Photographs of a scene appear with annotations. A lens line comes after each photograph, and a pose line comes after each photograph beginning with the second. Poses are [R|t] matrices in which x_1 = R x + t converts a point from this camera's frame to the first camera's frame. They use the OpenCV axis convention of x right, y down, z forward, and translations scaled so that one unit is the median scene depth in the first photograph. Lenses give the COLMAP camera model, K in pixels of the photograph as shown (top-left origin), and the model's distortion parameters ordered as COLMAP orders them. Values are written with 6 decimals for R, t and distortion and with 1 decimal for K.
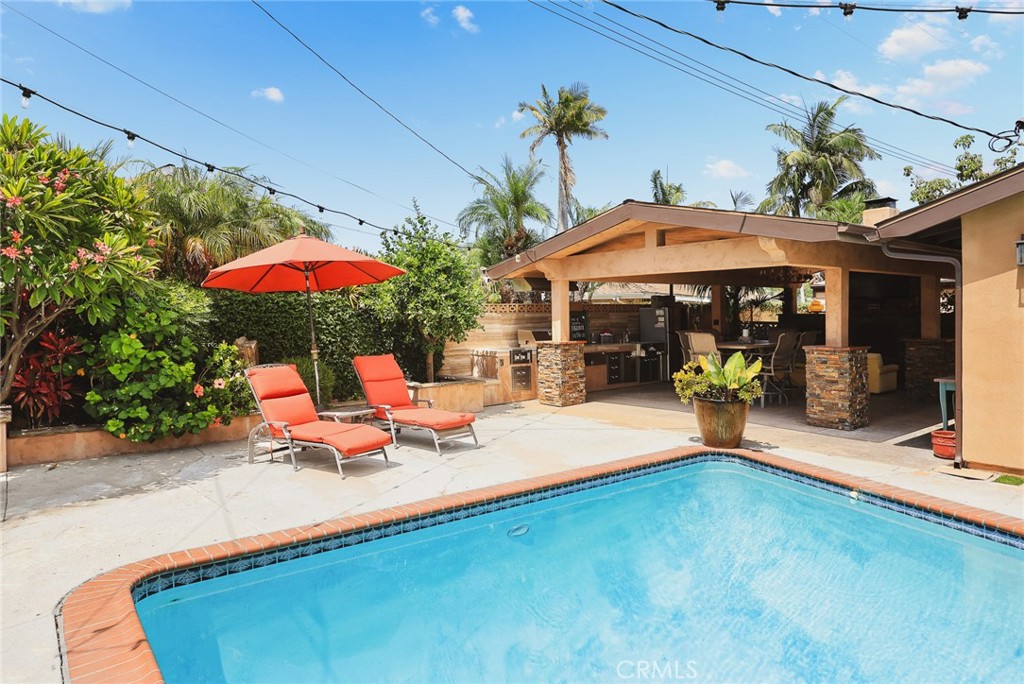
lens RADIAL K [[615.5, 0, 509.5], [0, 615.5, 330.7], [0, 0, 1]] dist [0.003279, 0.000806]
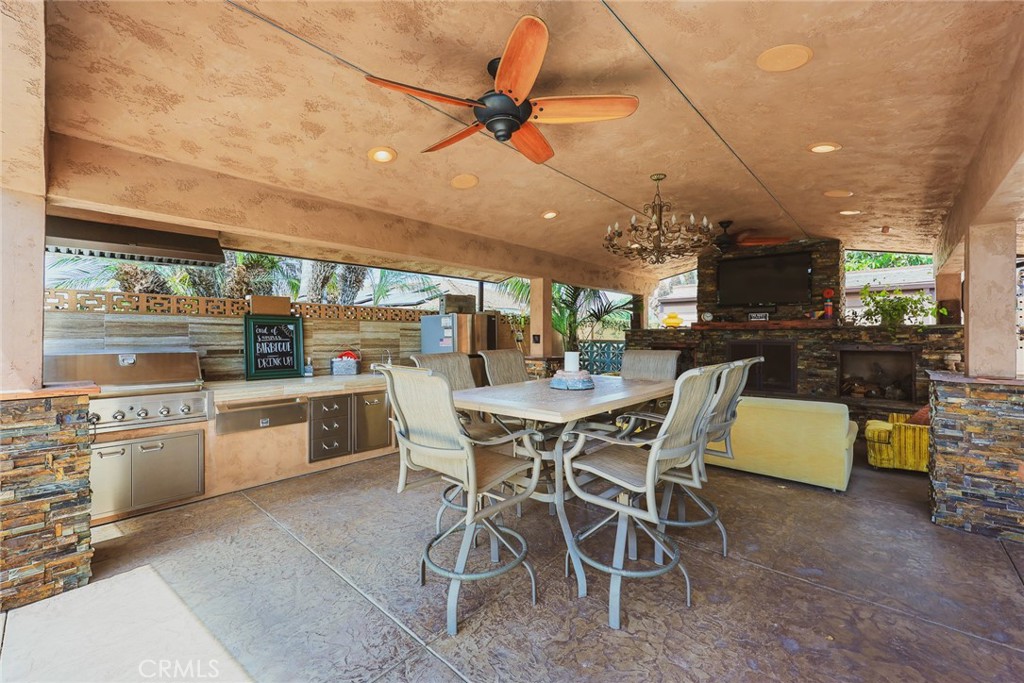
lens RADIAL K [[415.2, 0, 508.8], [0, 415.2, 330.7], [0, 0, 1]] dist [-0.000344, 0.000069]
pose [[0.985761, 0.010005, 0.167854, 0.236160], [-0.002637, 0.999025, -0.044065, -0.003317], [-0.168131, 0.042995, 0.984827, 0.586422]]
